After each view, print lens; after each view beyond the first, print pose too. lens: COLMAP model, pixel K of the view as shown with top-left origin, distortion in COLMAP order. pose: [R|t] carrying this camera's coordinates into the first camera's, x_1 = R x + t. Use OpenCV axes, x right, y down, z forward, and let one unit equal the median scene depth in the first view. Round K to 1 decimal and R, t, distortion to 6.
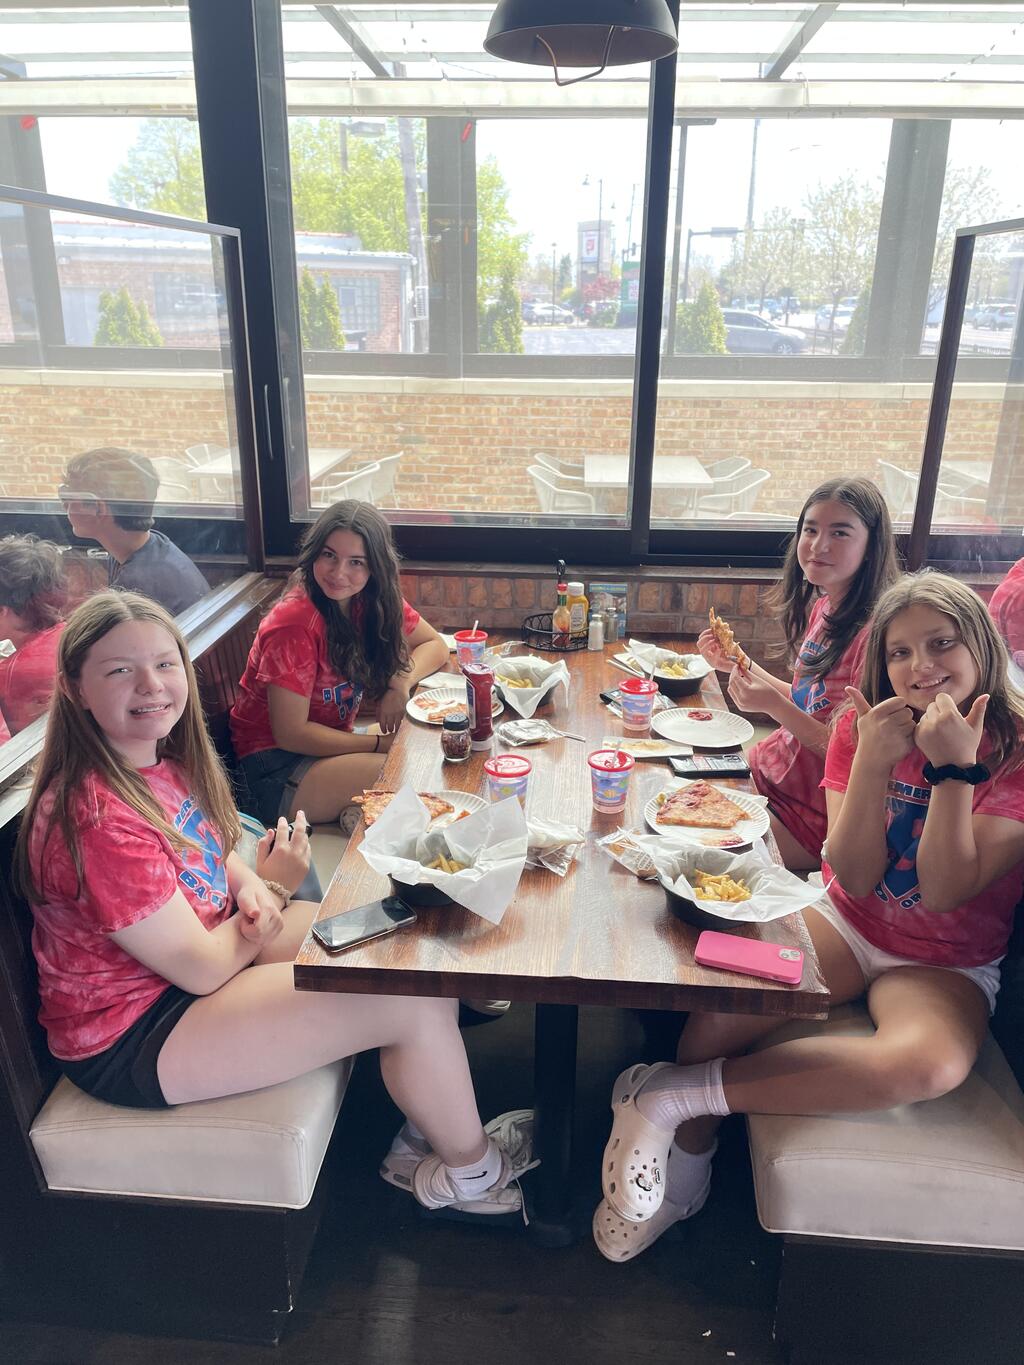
lens RADIAL K [[1040.6, 0, 507.6], [0, 1040.6, 672.9], [0, 0, 1]] dist [0.071897, -0.054168]
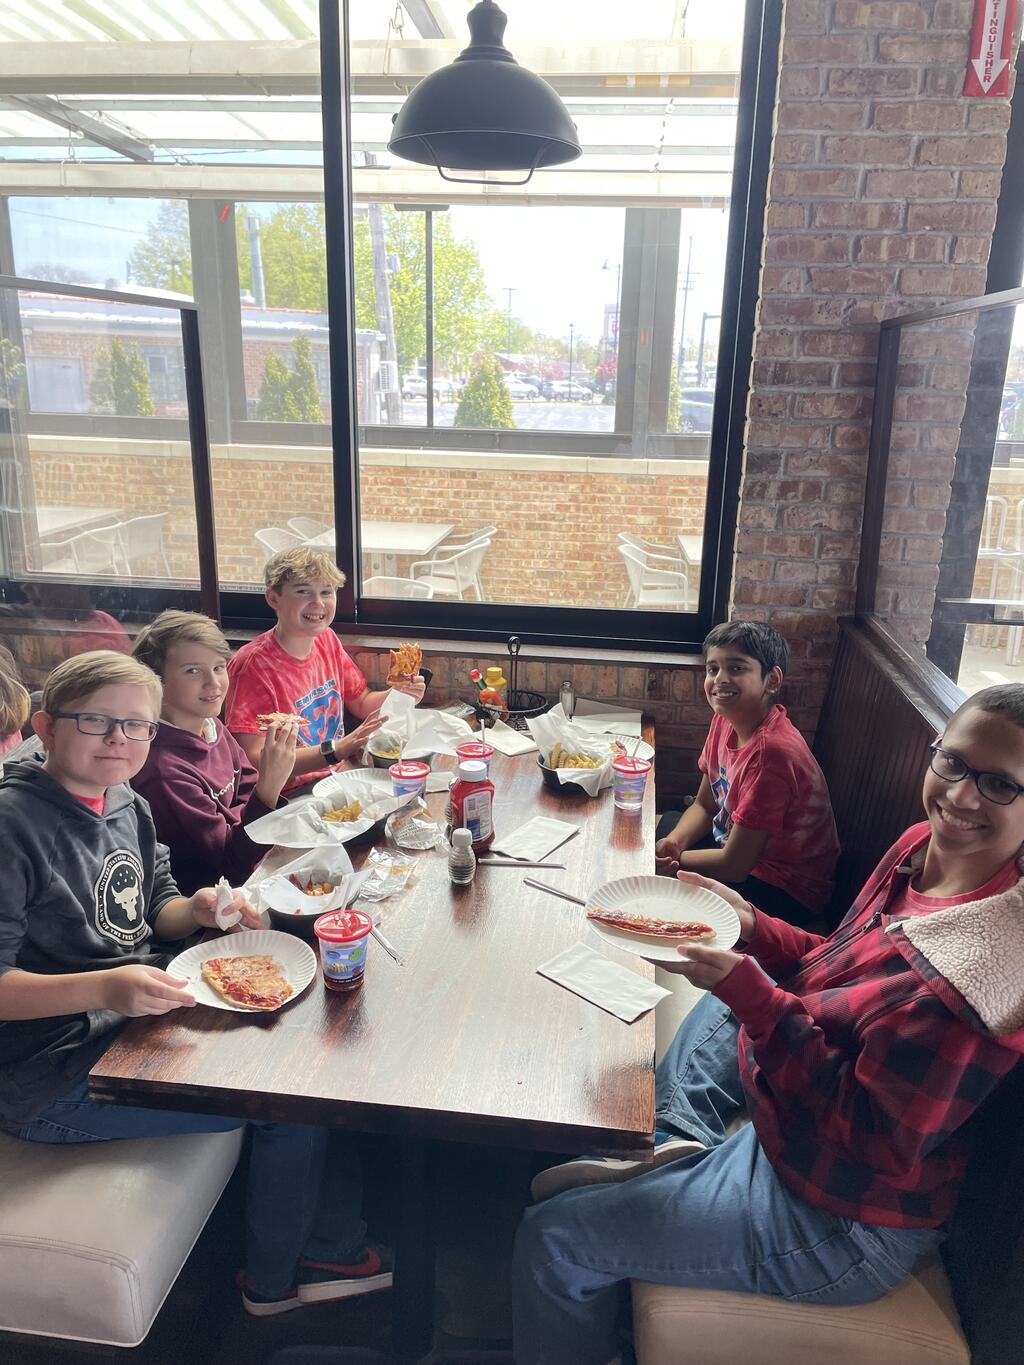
lens RADIAL K [[1040.6, 0, 507.3], [0, 1040.6, 682.3], [0, 0, 1]] dist [0.071897, -0.054168]
pose [[0.999145, 0.027267, -0.031088, 0.264955], [-0.029025, 0.997920, -0.057566, 0.003942], [0.029454, 0.058419, 0.997858, -0.007399]]
